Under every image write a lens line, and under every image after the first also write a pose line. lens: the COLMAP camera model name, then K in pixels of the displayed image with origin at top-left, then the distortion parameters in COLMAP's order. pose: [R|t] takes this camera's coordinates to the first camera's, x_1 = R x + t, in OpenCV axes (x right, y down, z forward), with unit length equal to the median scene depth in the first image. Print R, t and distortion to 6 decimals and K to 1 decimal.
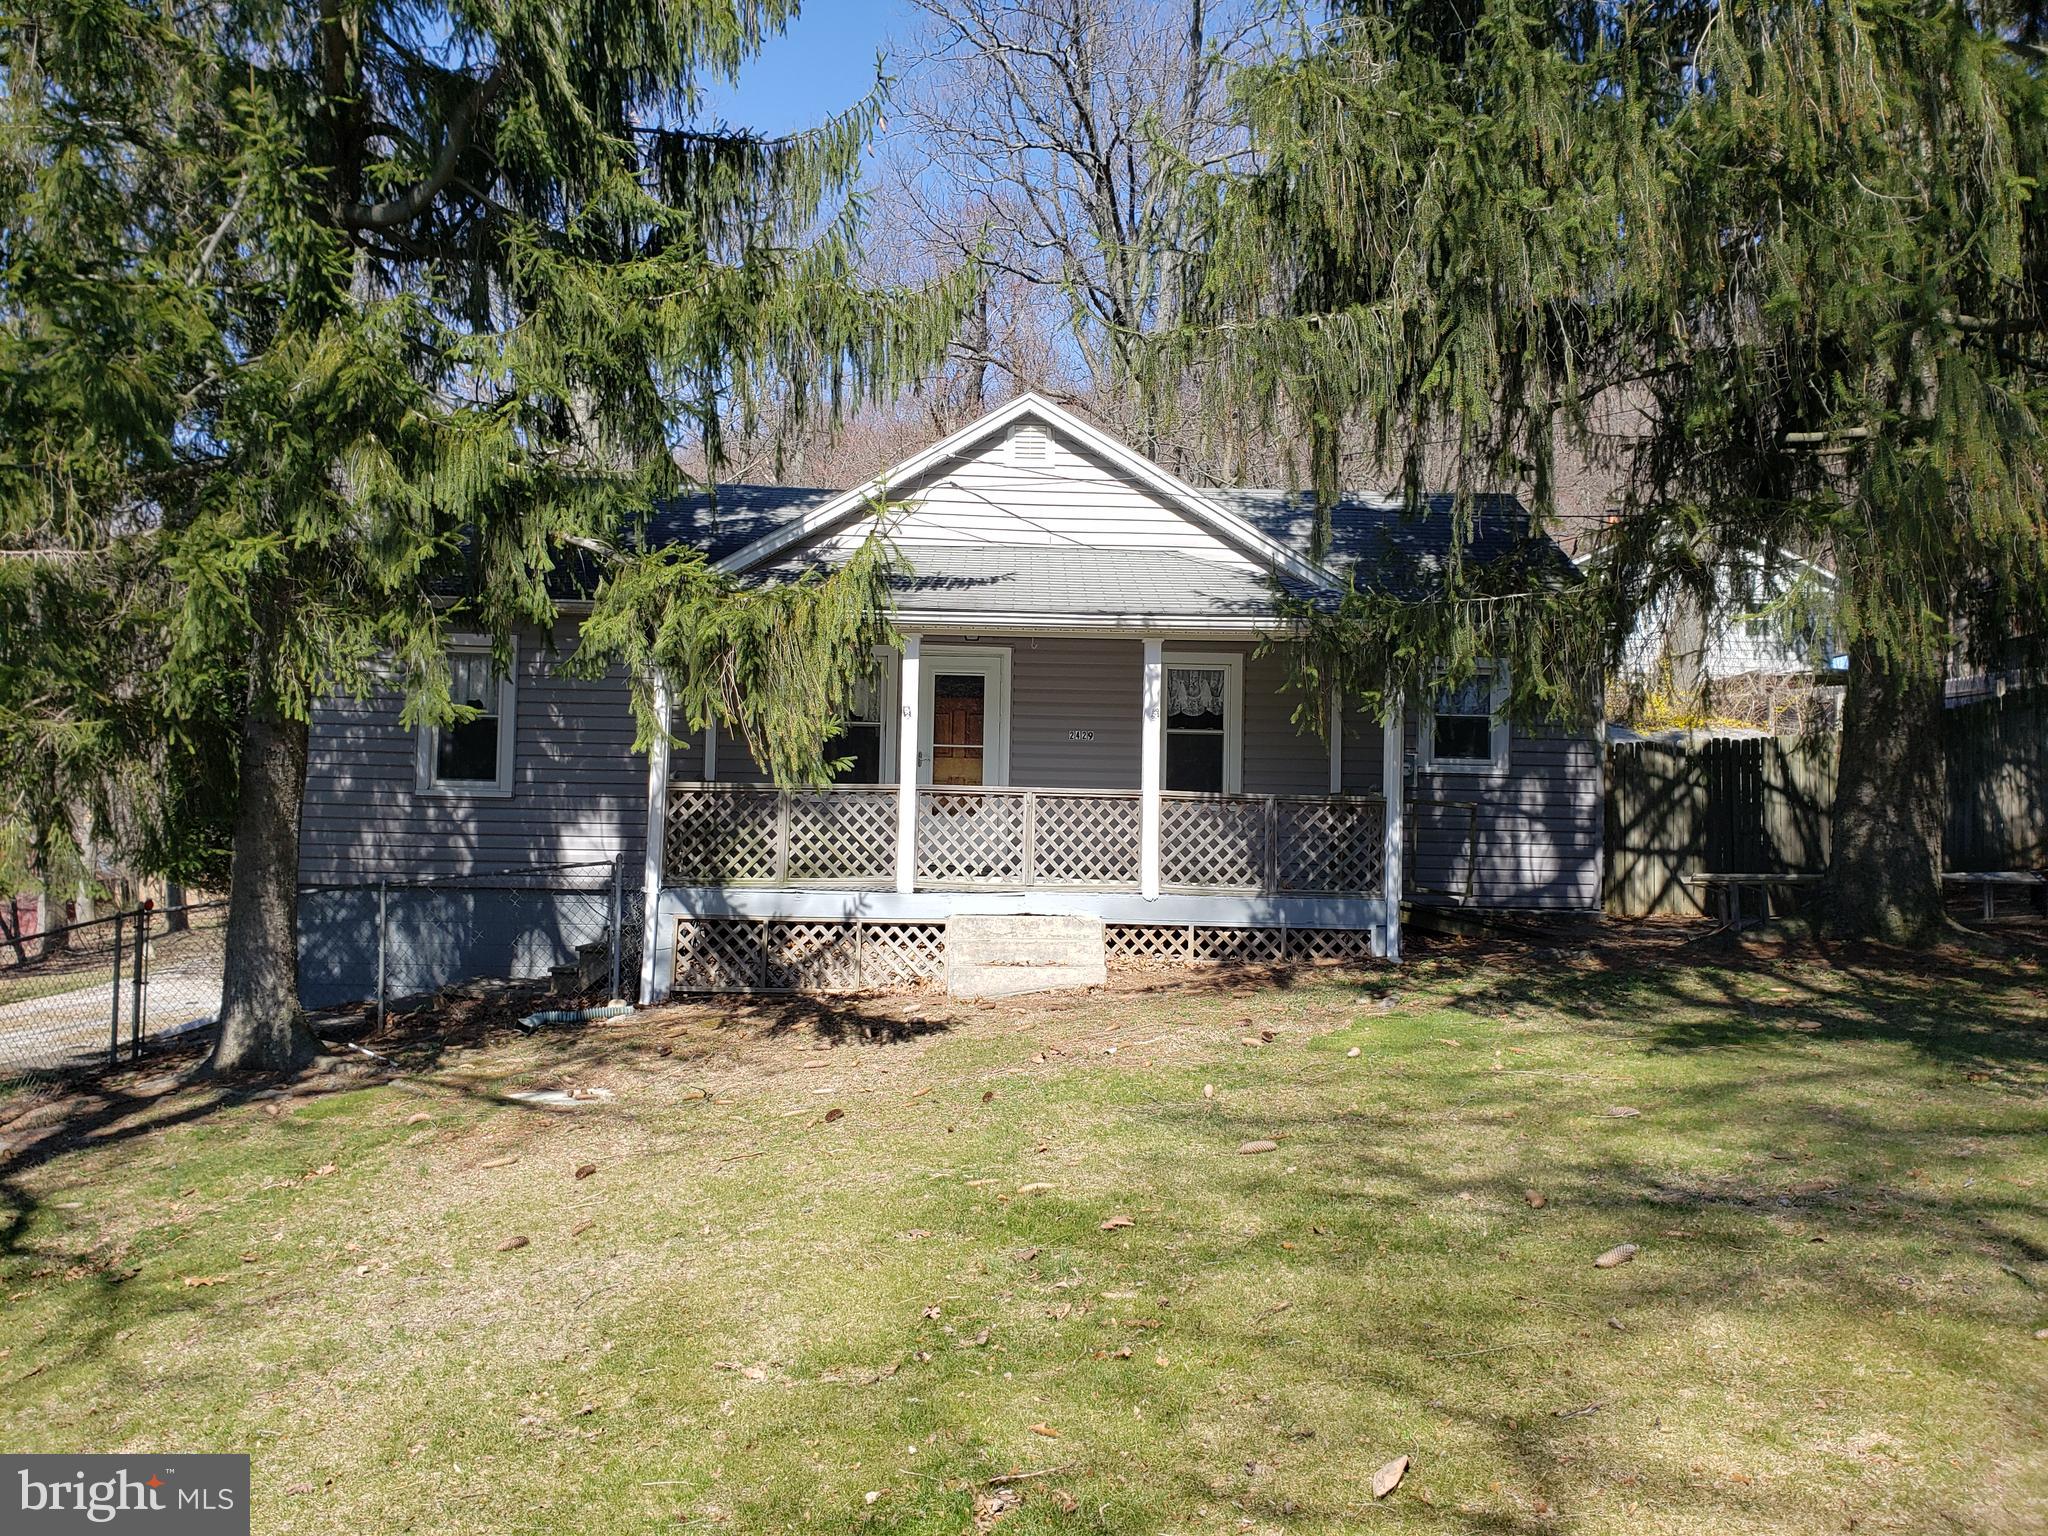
lens RADIAL K [[1608.3, 0, 1006.6], [0, 1608.3, 748.9], [0, 0, 1]] dist [0.014112, -0.003626]
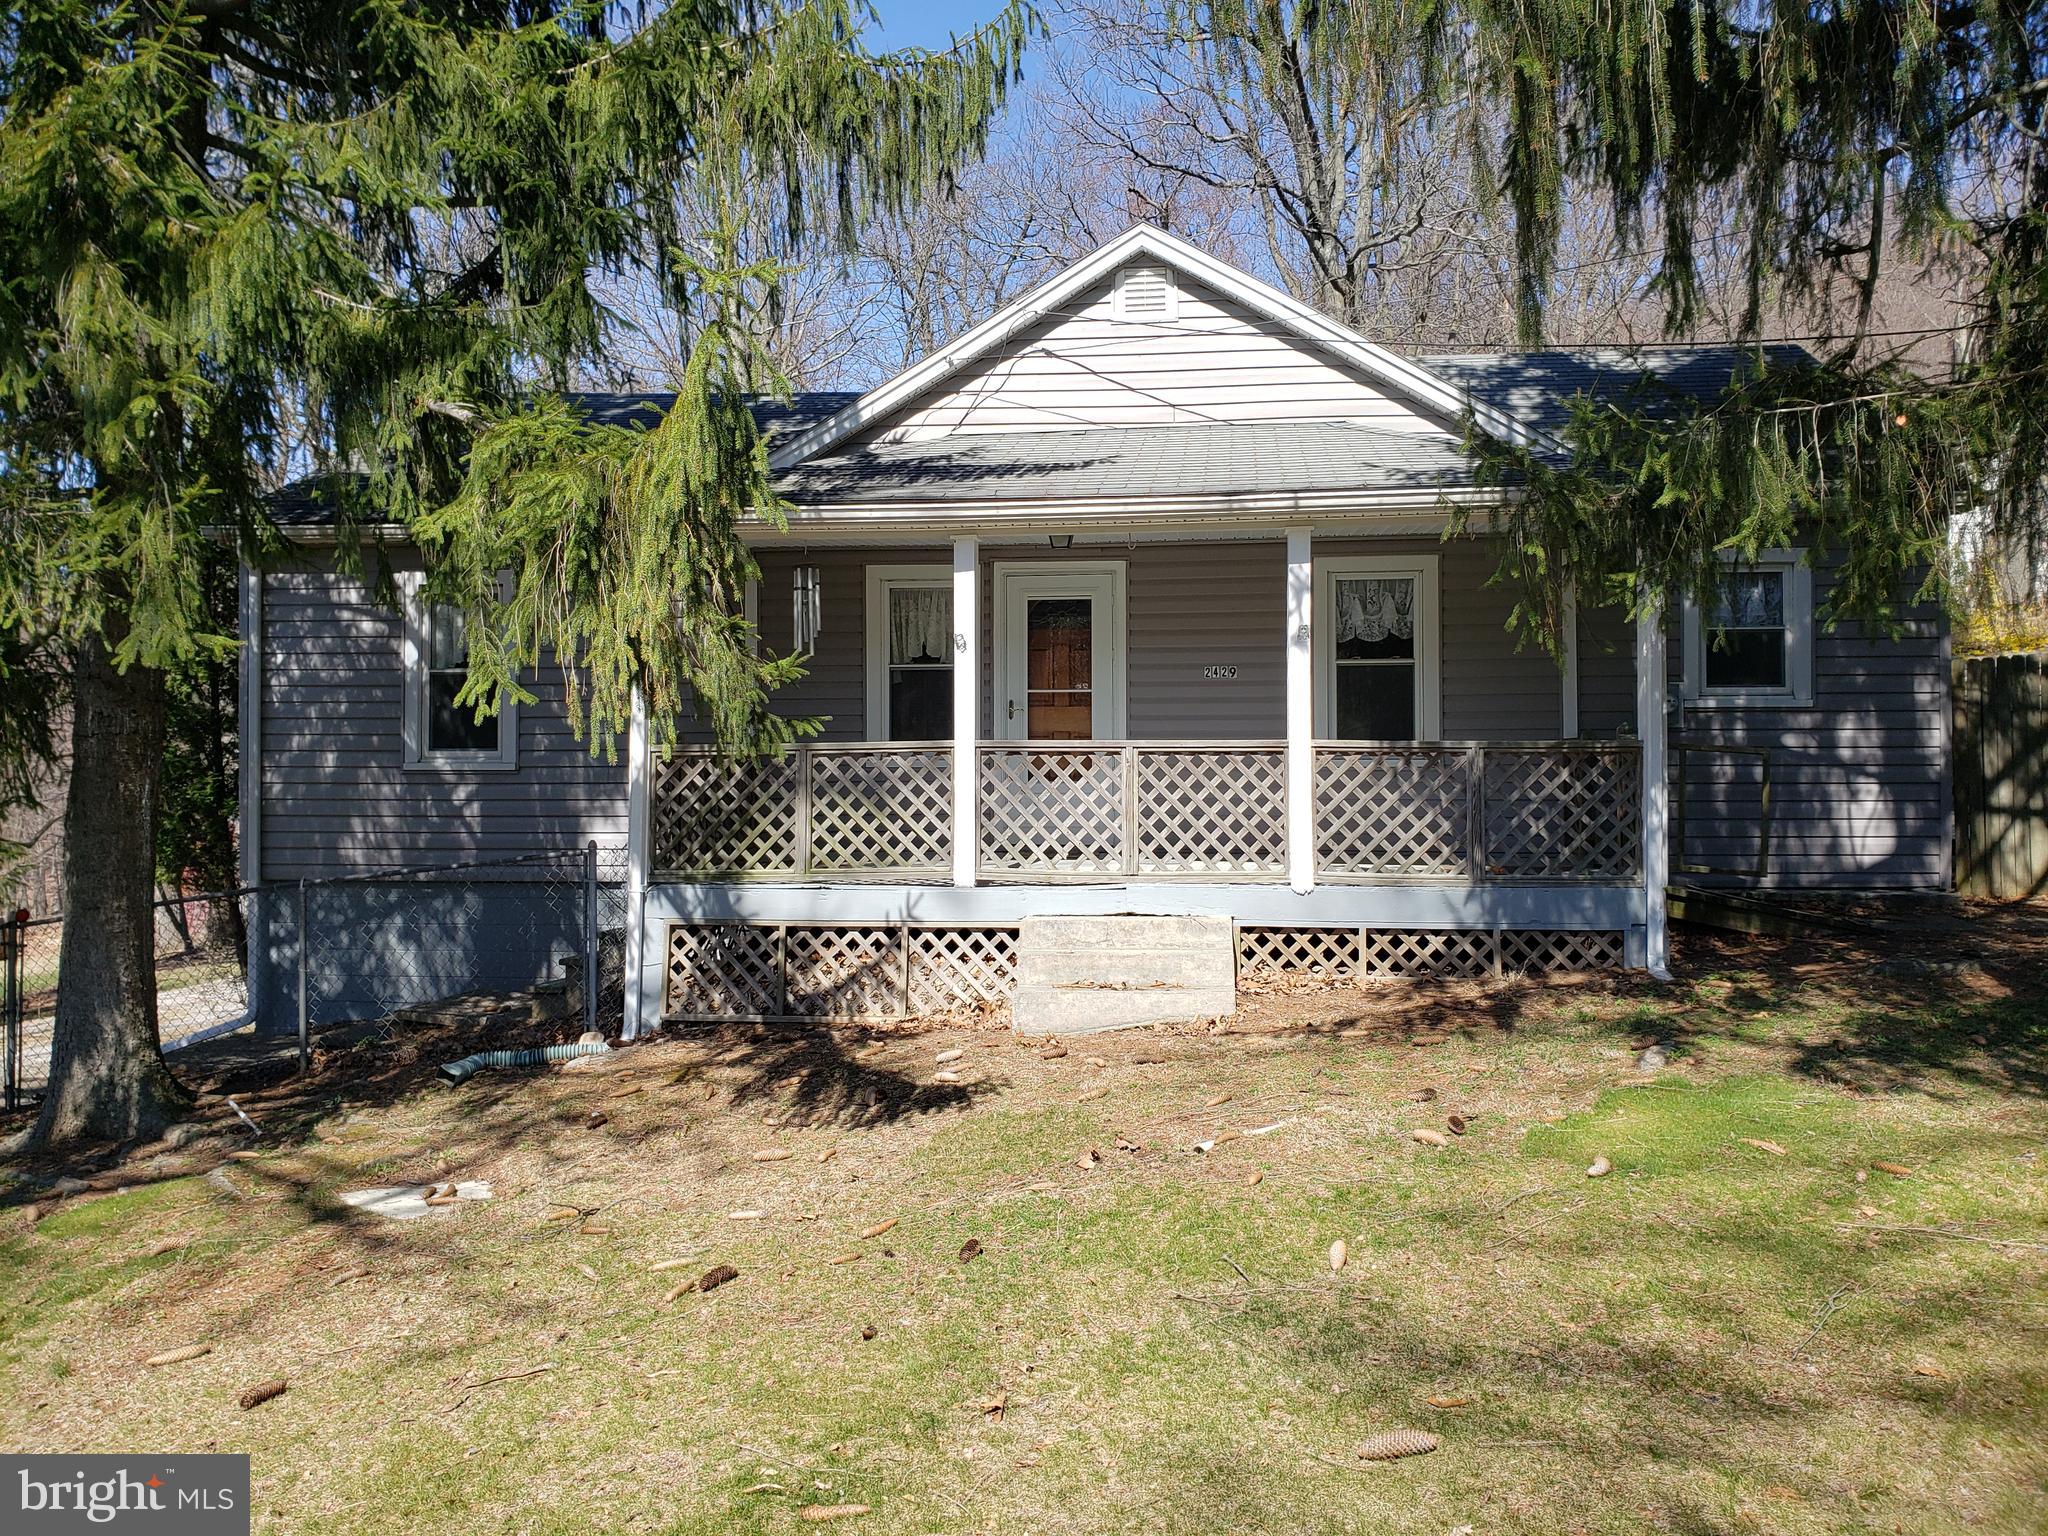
lens RADIAL K [[1608.3, 0, 1006.6], [0, 1608.3, 735.3], [0, 0, 1]] dist [0.014112, -0.003626]
pose [[0.989819, -0.026473, -0.139847, 0.060311], [0.028235, 0.999545, 0.010630, 0.012521], [0.139502, -0.014471, 0.990116, 0.271155]]
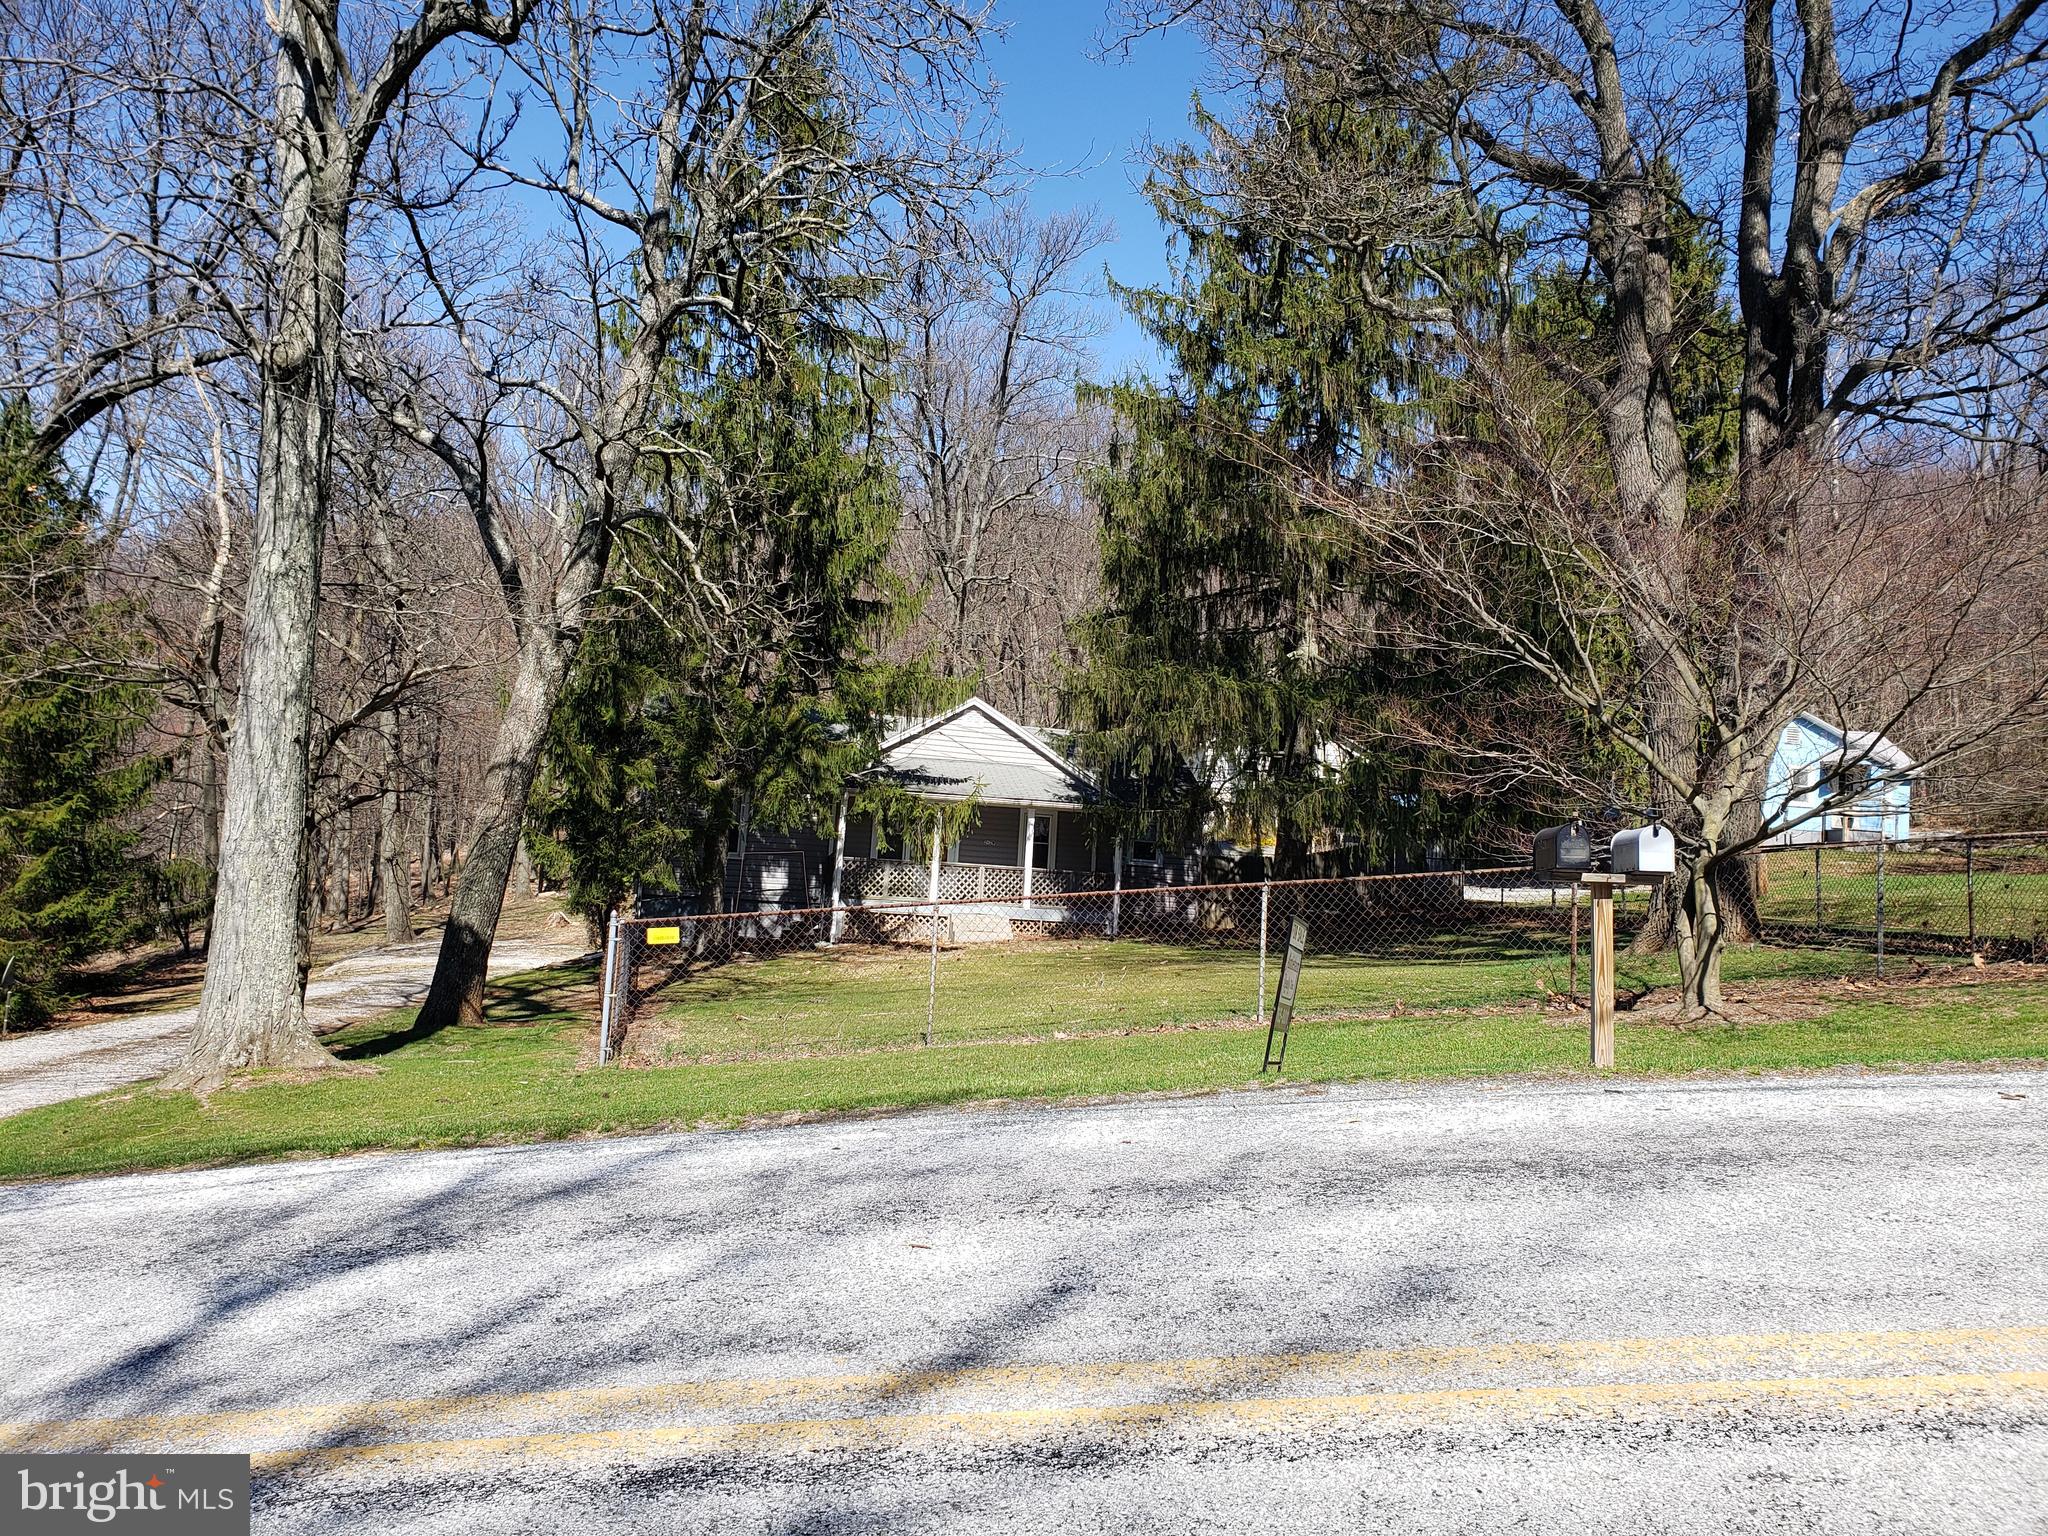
lens RADIAL K [[1608.3, 0, 1033.0], [0, 1608.3, 768.0], [0, 0, 1]] dist [0.014112, -0.003626]
pose [[0.979973, 0.052513, 0.192079, -0.410301], [-0.045564, 0.998143, -0.040421, -0.030083], [-0.193845, 0.030859, 0.980547, -1.560772]]
